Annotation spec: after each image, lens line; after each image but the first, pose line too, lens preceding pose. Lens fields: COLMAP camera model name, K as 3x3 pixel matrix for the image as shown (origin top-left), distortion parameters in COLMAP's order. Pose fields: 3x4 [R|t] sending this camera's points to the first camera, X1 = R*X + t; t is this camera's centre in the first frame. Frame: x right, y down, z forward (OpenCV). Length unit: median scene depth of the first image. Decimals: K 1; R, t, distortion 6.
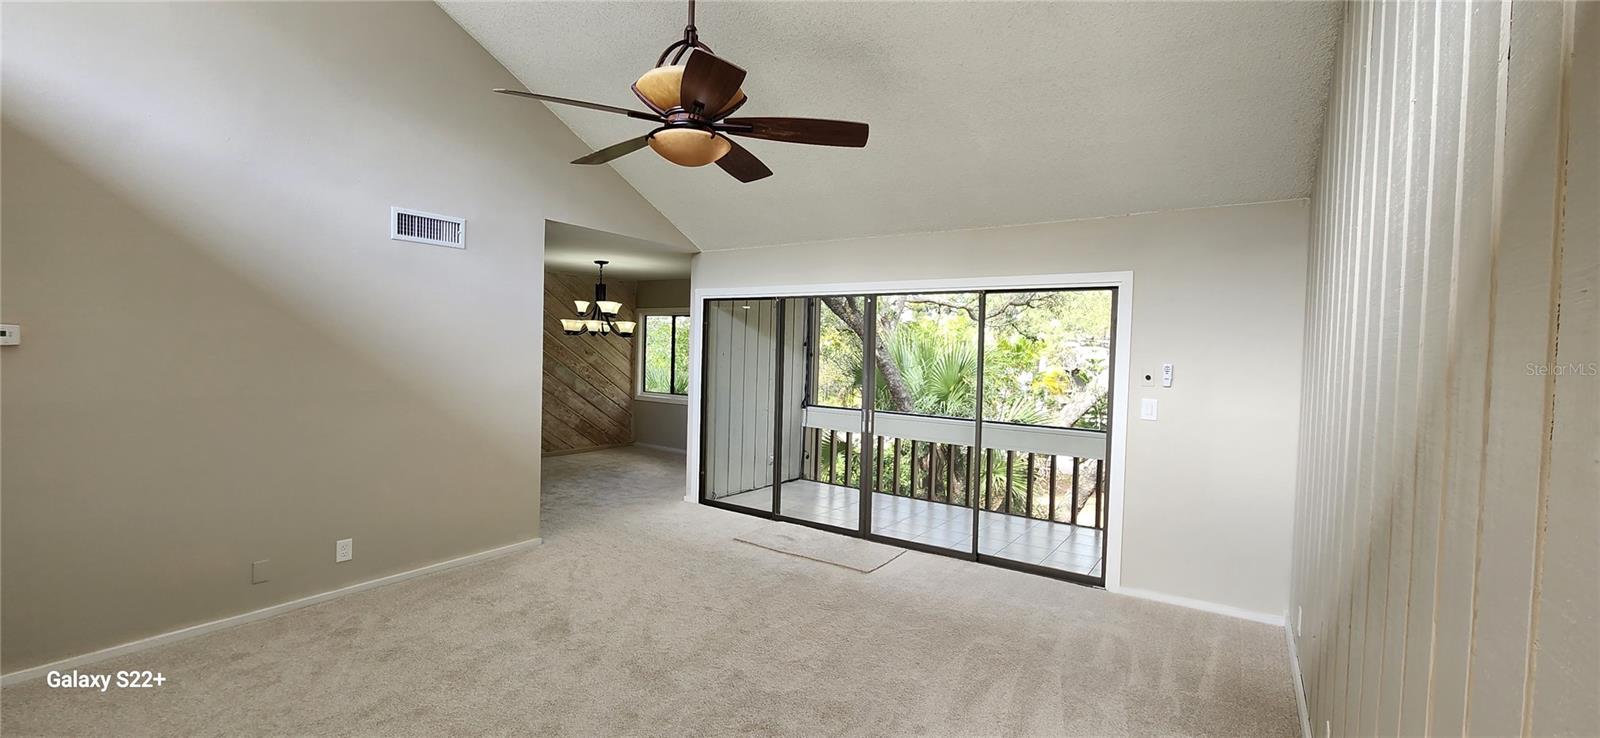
lens RADIAL K [[640.7, 0, 804.6], [0, 640.7, 365.7], [0, 0, 1]] dist [-0.014341, -0.000491]
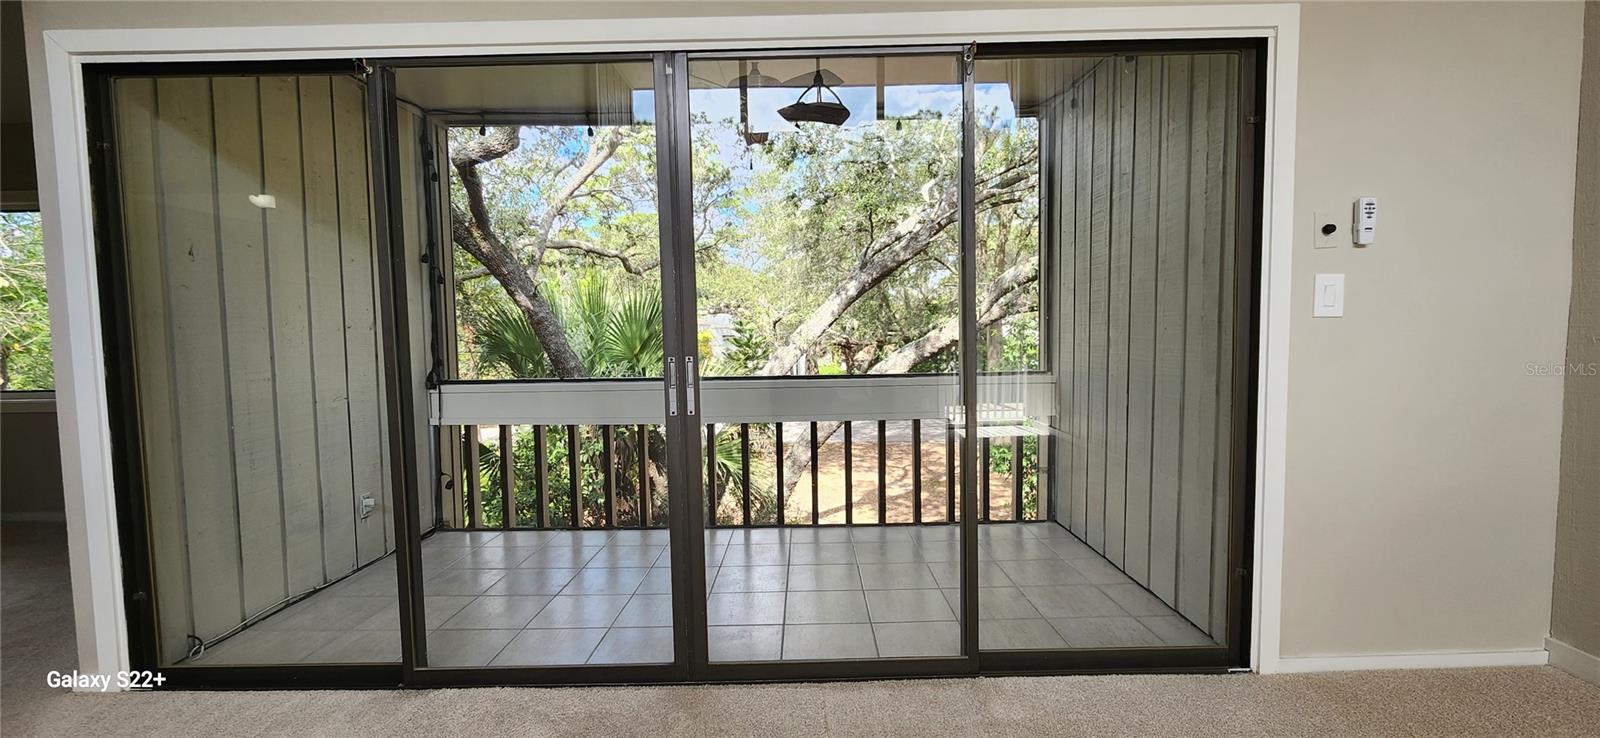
lens RADIAL K [[640.7, 0, 811.0], [0, 640.7, 368.4], [0, 0, 1]] dist [-0.014341, -0.000491]
pose [[0.819211, -0.076729, 0.568336, -0.040151], [0.054753, 0.996947, 0.055672, 0.039454], [-0.570872, -0.014489, 0.820911, 0.431503]]
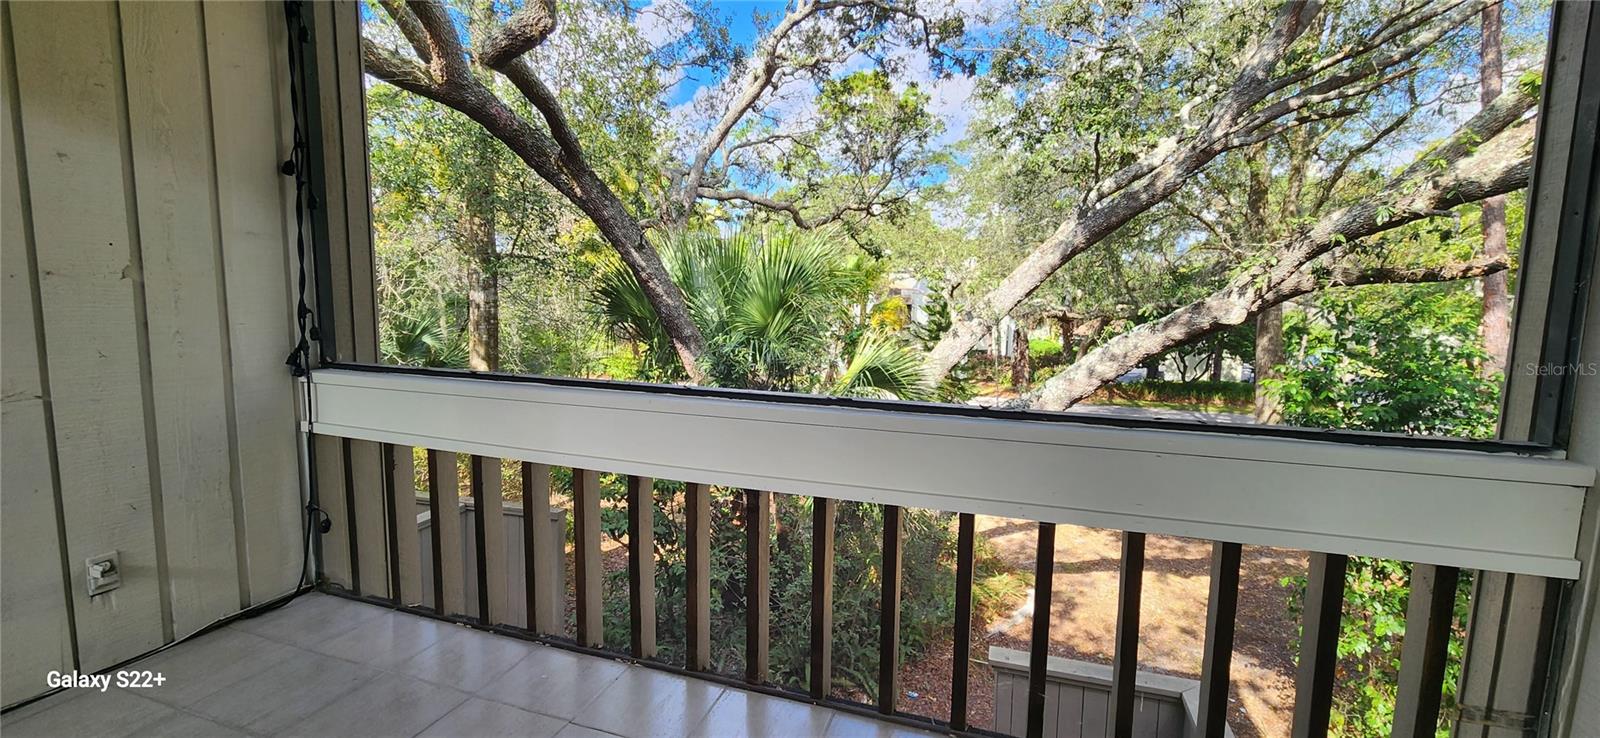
lens RADIAL K [[640.7, 0, 808.0], [0, 640.7, 371.0], [0, 0, 1]] dist [-0.014341, -0.000491]
pose [[0.962027, -0.044831, 0.269247, 0.154291], [0.017678, 0.994582, 0.102438, 0.036342], [-0.272381, -0.093789, 0.957608, 0.632885]]
